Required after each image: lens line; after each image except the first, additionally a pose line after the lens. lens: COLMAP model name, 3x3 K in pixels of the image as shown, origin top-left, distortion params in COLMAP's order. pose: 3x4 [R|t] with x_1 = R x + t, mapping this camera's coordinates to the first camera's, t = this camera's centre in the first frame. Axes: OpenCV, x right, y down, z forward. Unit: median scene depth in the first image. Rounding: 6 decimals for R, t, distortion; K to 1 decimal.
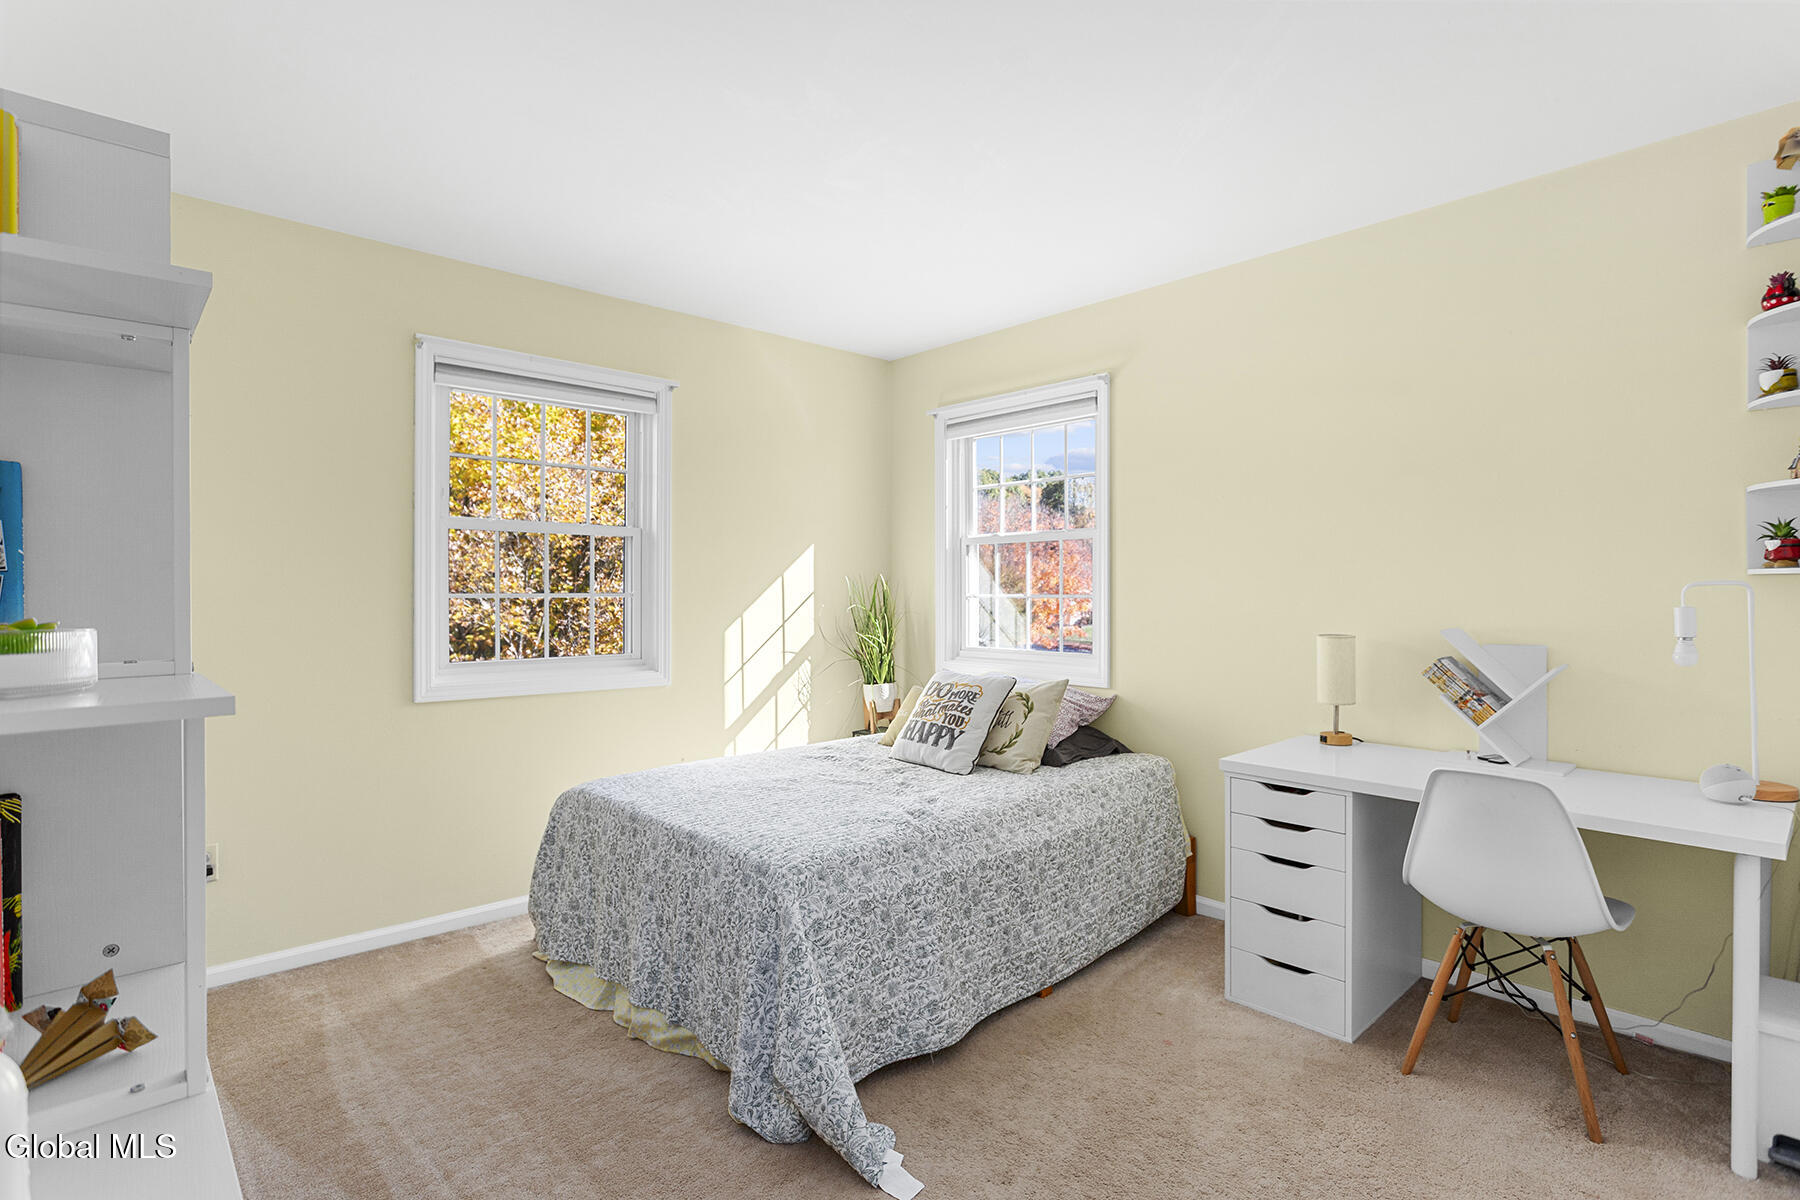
lens RADIAL K [[878.7, 0, 896.1], [0, 878.7, 596.7], [0, 0, 1]] dist [-0.002800, -0.000002]
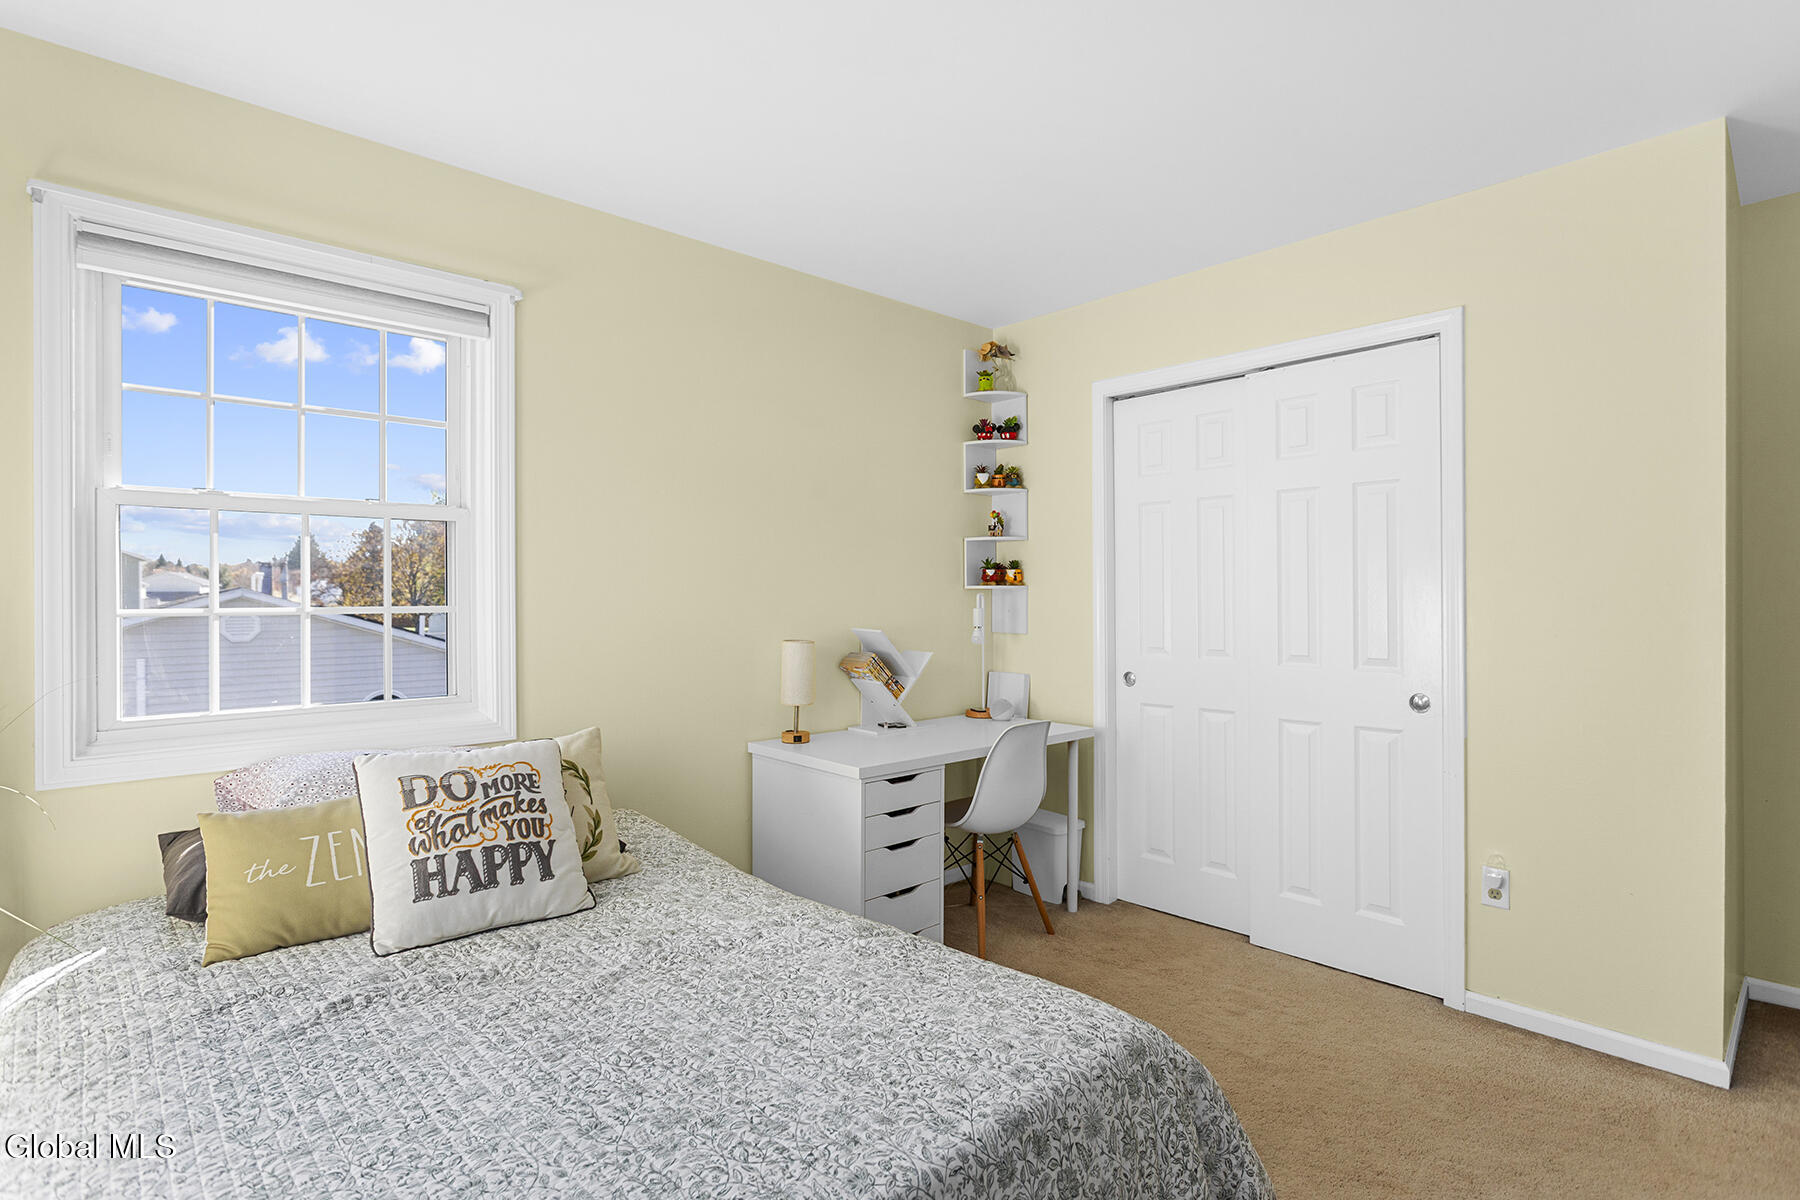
lens RADIAL K [[878.7, 0, 896.1], [0, 878.7, 598.2], [0, 0, 1]] dist [-0.002800, -0.000002]
pose [[0.004788, -0.001279, 0.999988, -0.505243], [0.006206, 0.999980, 0.001249, -0.008484], [-0.999969, 0.006200, 0.004796, 0.758129]]
